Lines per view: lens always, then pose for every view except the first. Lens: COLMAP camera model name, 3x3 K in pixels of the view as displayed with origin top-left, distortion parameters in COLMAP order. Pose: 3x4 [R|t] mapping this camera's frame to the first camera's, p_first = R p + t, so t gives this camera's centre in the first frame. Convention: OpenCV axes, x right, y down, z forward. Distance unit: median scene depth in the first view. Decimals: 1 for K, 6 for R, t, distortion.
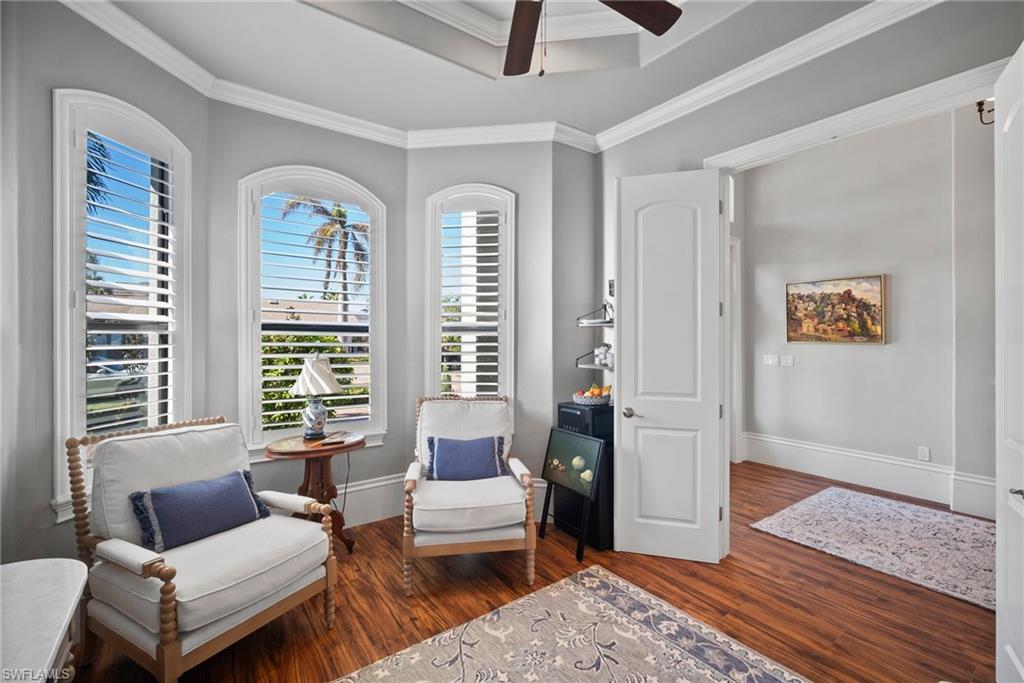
lens RADIAL K [[450.0, 0, 513.6], [0, 450.0, 336.1], [0, 0, 1]] dist [-0.009425, 0.001225]
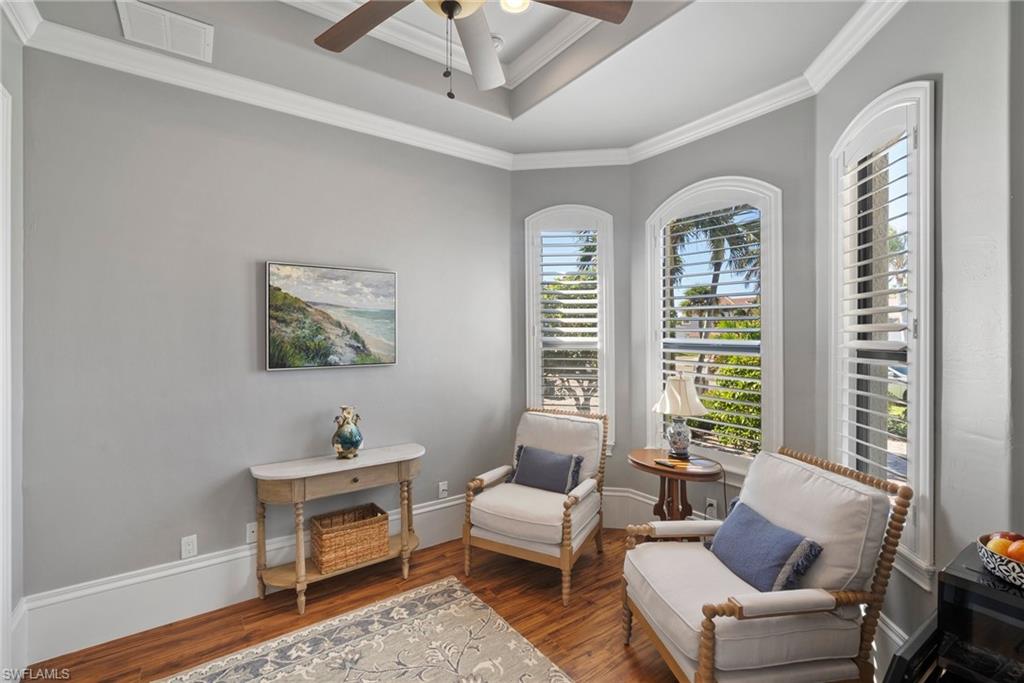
lens RADIAL K [[450.0, 0, 513.6], [0, 450.0, 336.1], [0, 0, 1]] dist [-0.009425, 0.001225]
pose [[-0.010333, 0.003896, -0.999939, 0.568343], [-0.001993, 0.999990, 0.003917, -0.045796], [0.999945, 0.002033, -0.010325, 0.642491]]
